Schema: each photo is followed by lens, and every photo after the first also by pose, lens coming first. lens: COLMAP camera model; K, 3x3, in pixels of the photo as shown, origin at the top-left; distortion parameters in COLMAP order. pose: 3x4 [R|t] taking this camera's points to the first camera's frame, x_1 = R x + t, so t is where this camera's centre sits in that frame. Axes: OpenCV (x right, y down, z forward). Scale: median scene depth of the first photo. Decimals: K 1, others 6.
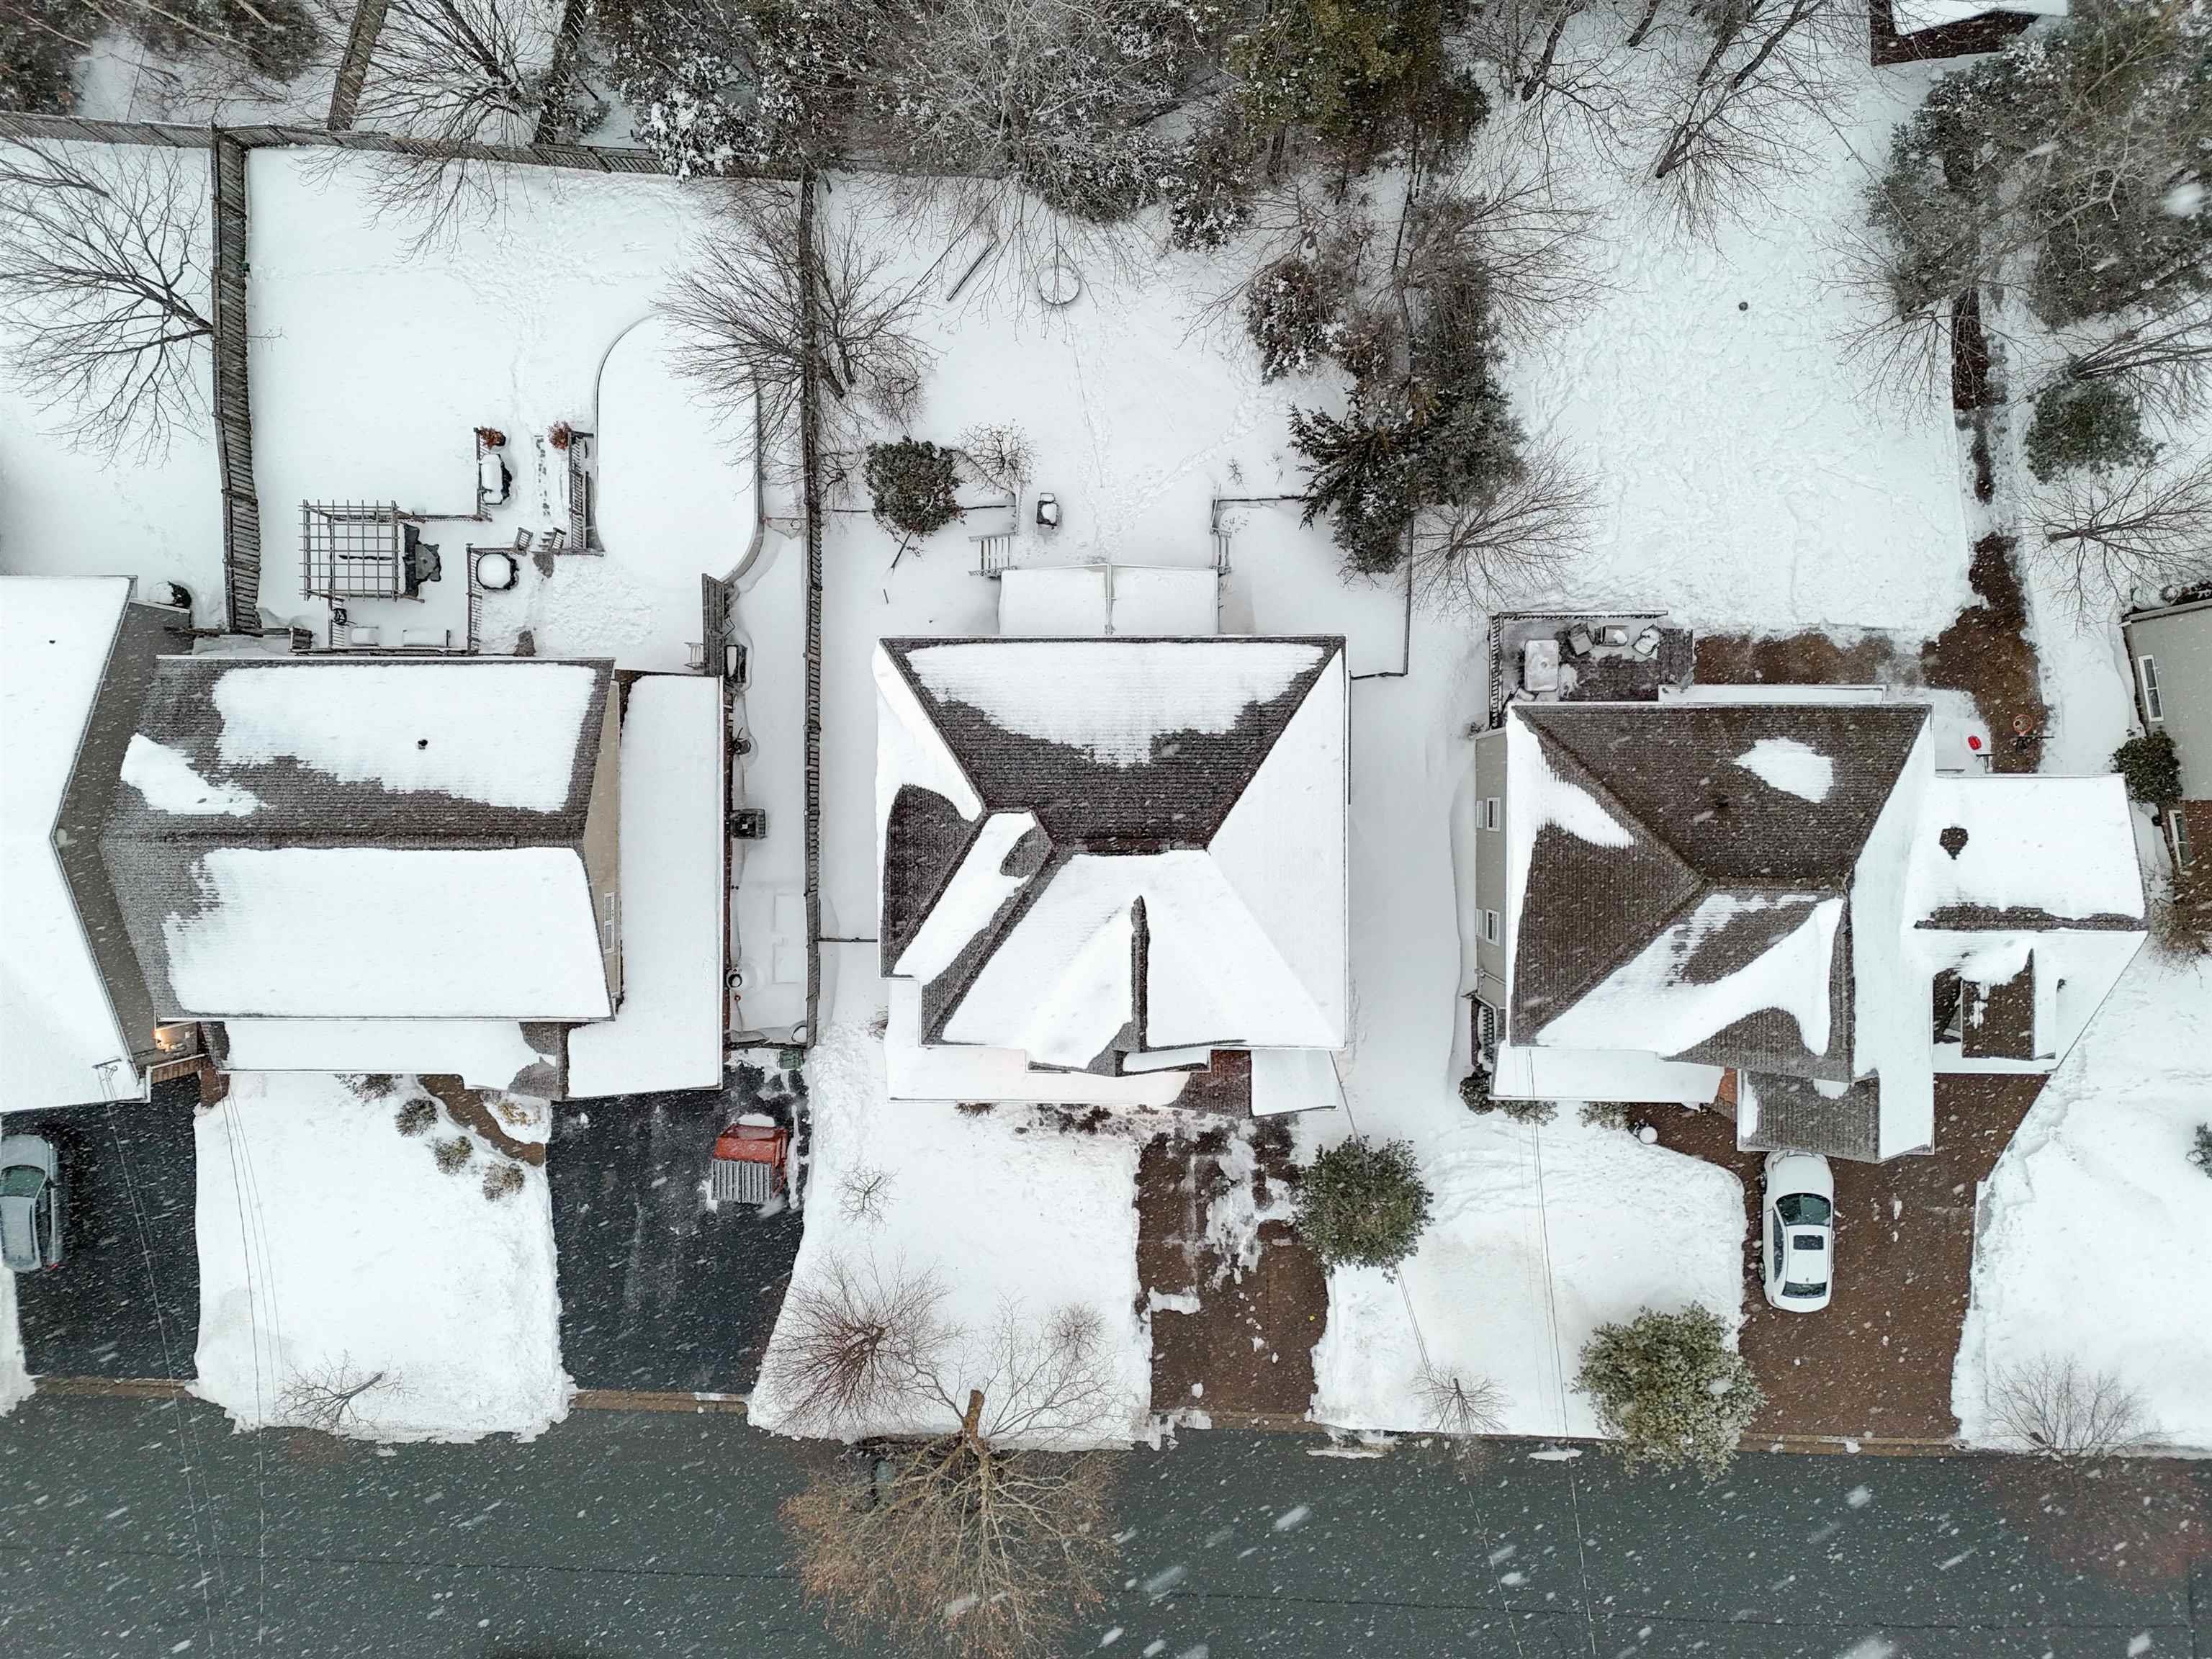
lens RADIAL K [[1616.0, 0, 1112.4], [0, 1616.0, 826.7], [0, 0, 1]] dist [0.070637, -0.063899]
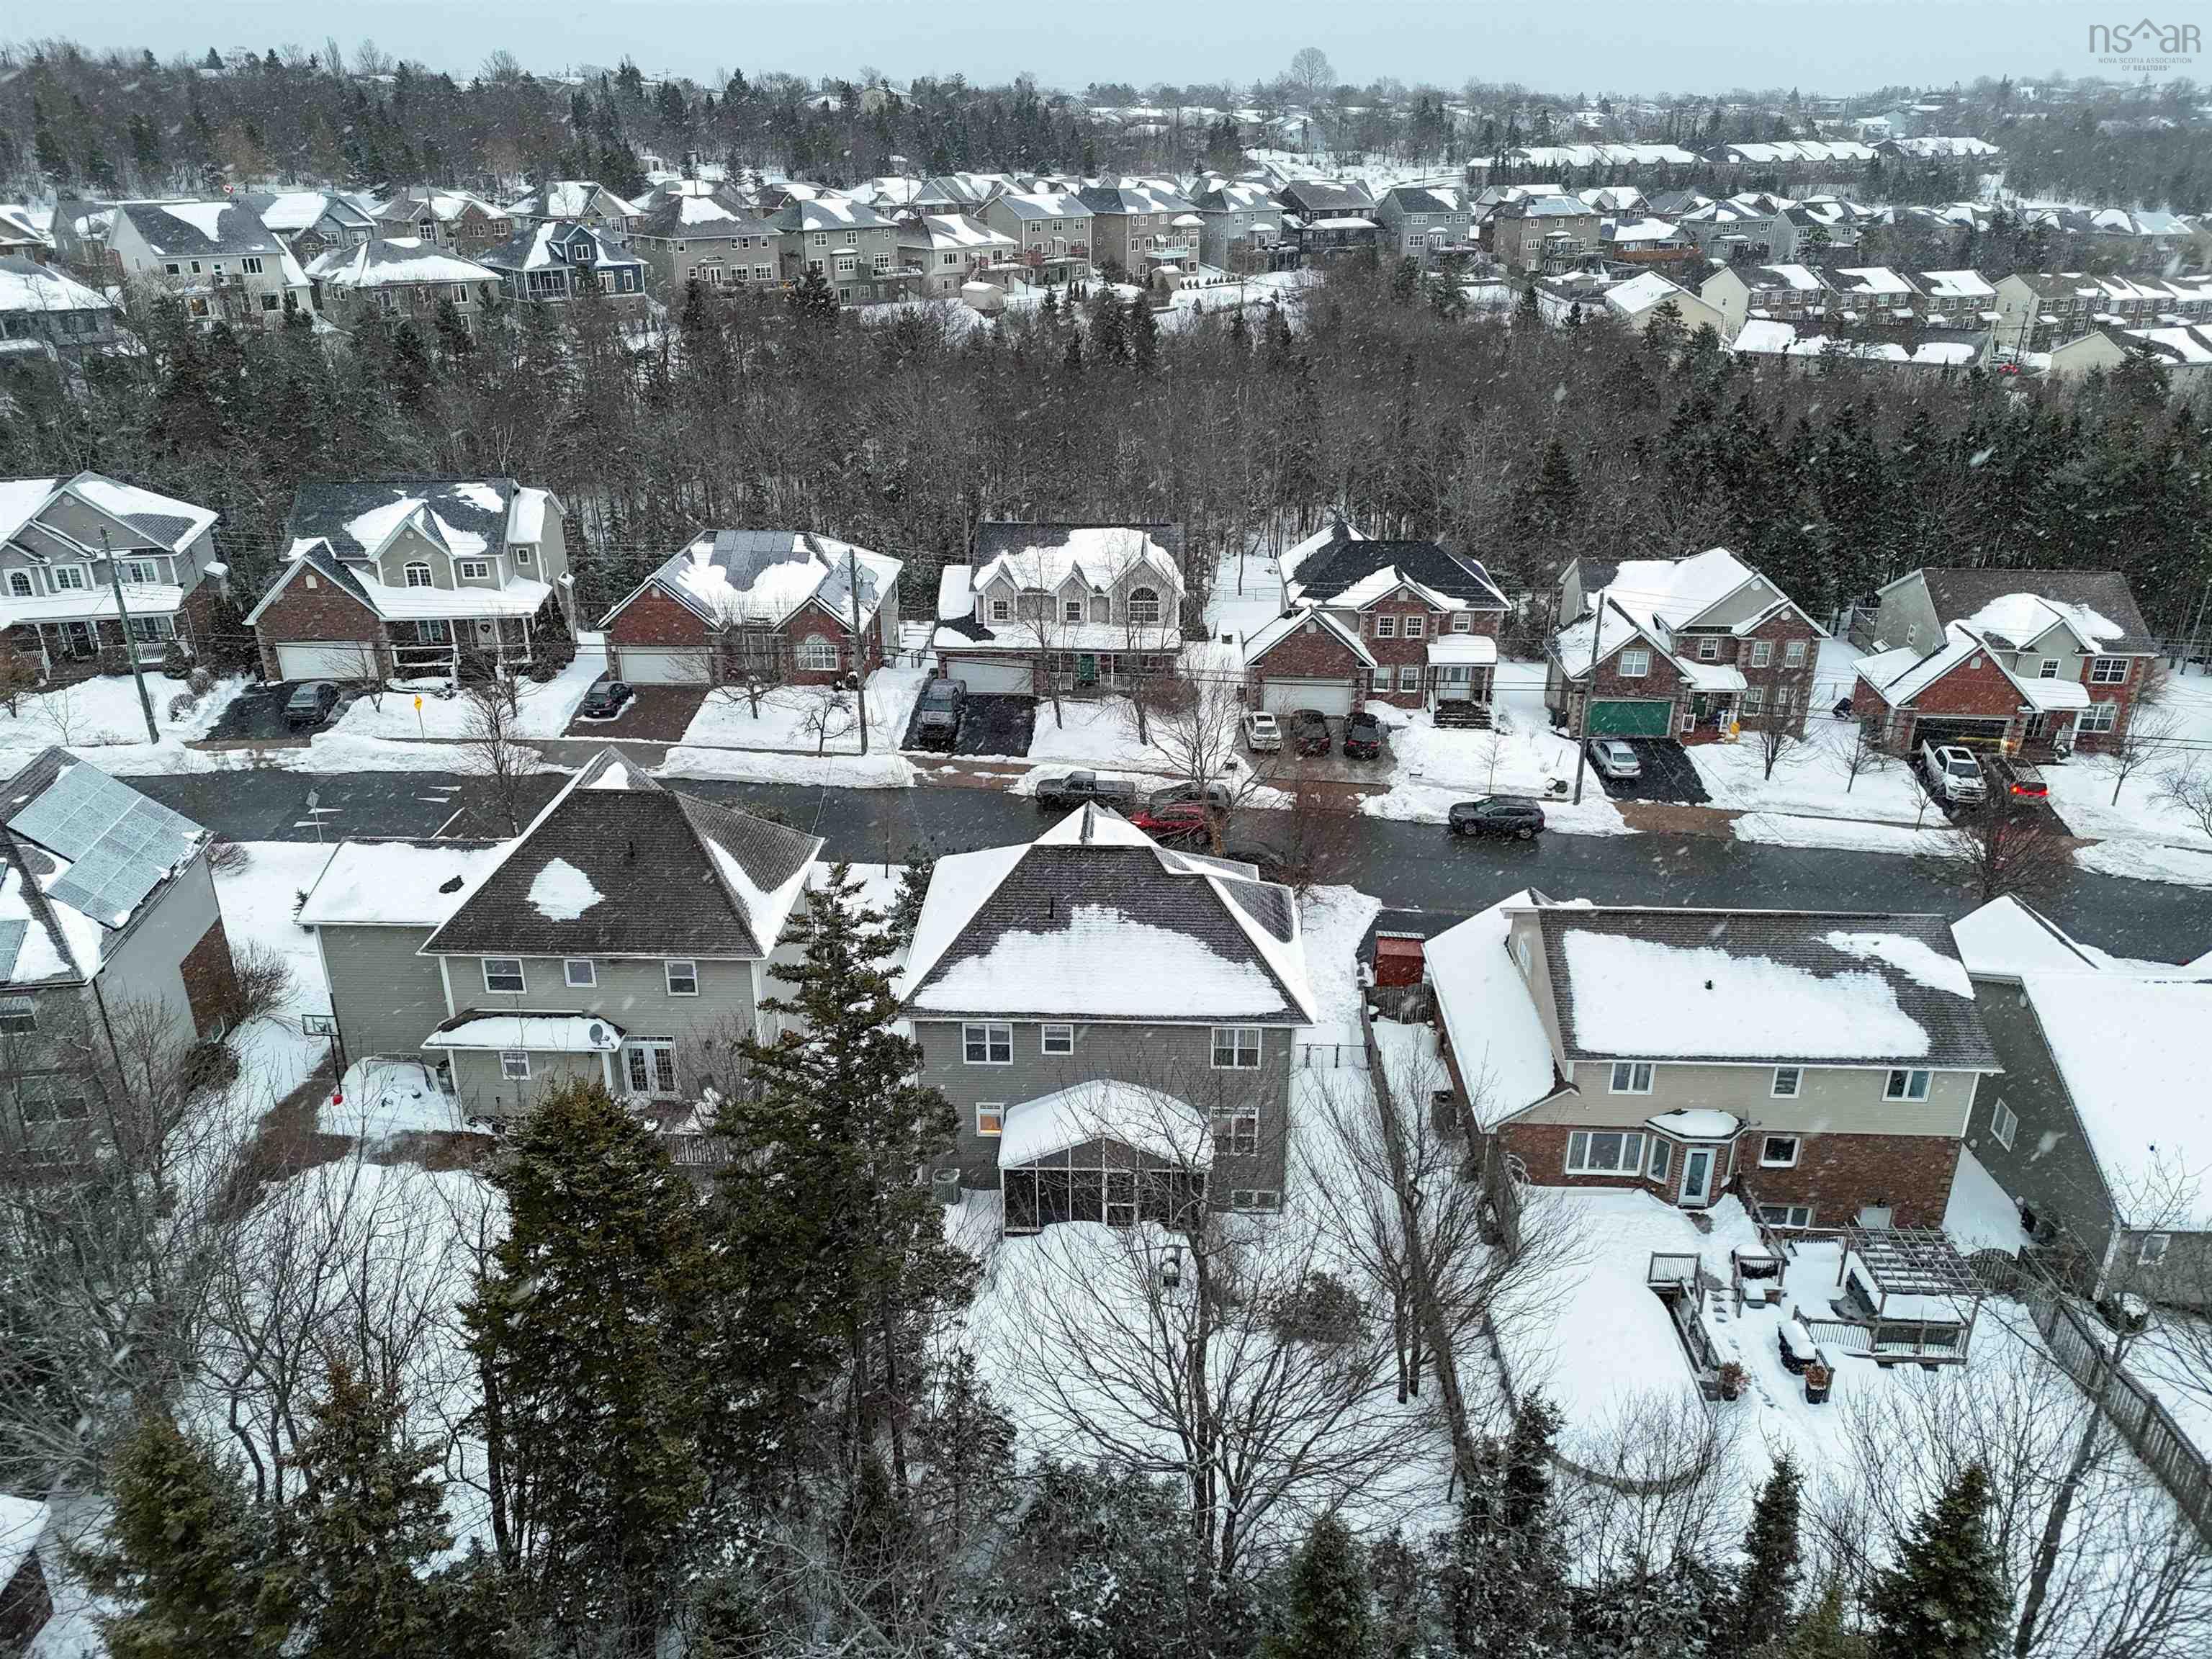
lens RADIAL K [[1616.0, 0, 1112.4], [0, 1616.0, 826.7], [0, 0, 1]] dist [0.070637, -0.063899]
pose [[-0.999260, 0.016136, 0.034926, -0.042413], [0.025046, -0.416266, 0.908898, -0.941945], [0.029204, 0.909100, 0.415553, 0.370677]]
